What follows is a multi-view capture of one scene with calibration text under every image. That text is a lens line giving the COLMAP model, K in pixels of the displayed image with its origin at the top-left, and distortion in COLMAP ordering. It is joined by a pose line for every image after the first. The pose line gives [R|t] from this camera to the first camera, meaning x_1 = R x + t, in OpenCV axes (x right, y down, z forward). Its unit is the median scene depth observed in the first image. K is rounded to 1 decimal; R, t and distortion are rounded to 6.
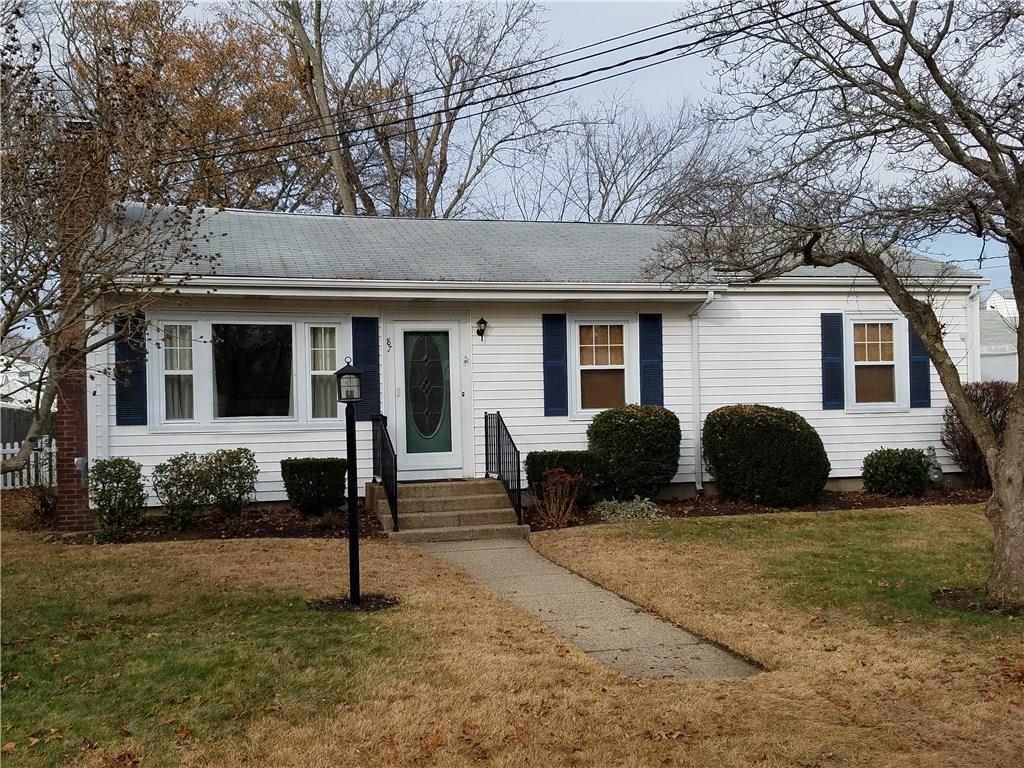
lens RADIAL K [[822.7, 0, 511.4], [0, 822.7, 402.2], [0, 0, 1]] dist [0.258636, -0.515582]
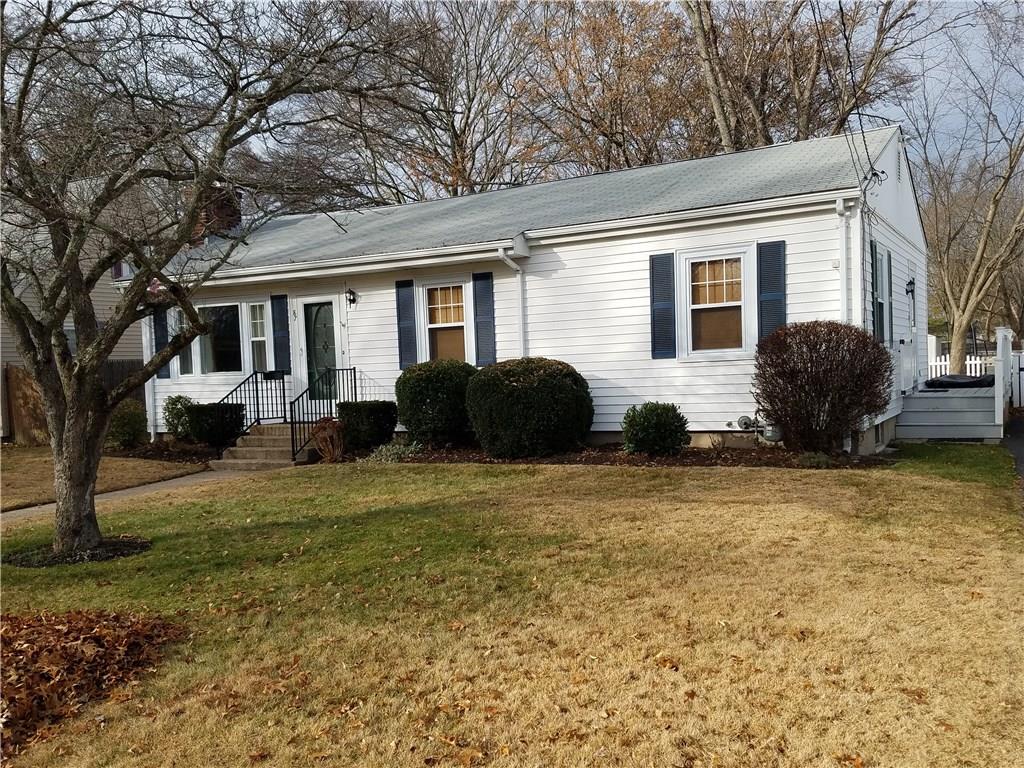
lens RADIAL K [[822.7, 0, 511.4], [0, 822.7, 402.2], [0, 0, 1]] dist [0.258636, -0.515582]
pose [[0.774955, 0.018888, -0.631734, 0.873152], [0.035359, 0.996692, 0.073174, -0.017447], [0.631026, -0.079044, 0.771724, 0.192063]]
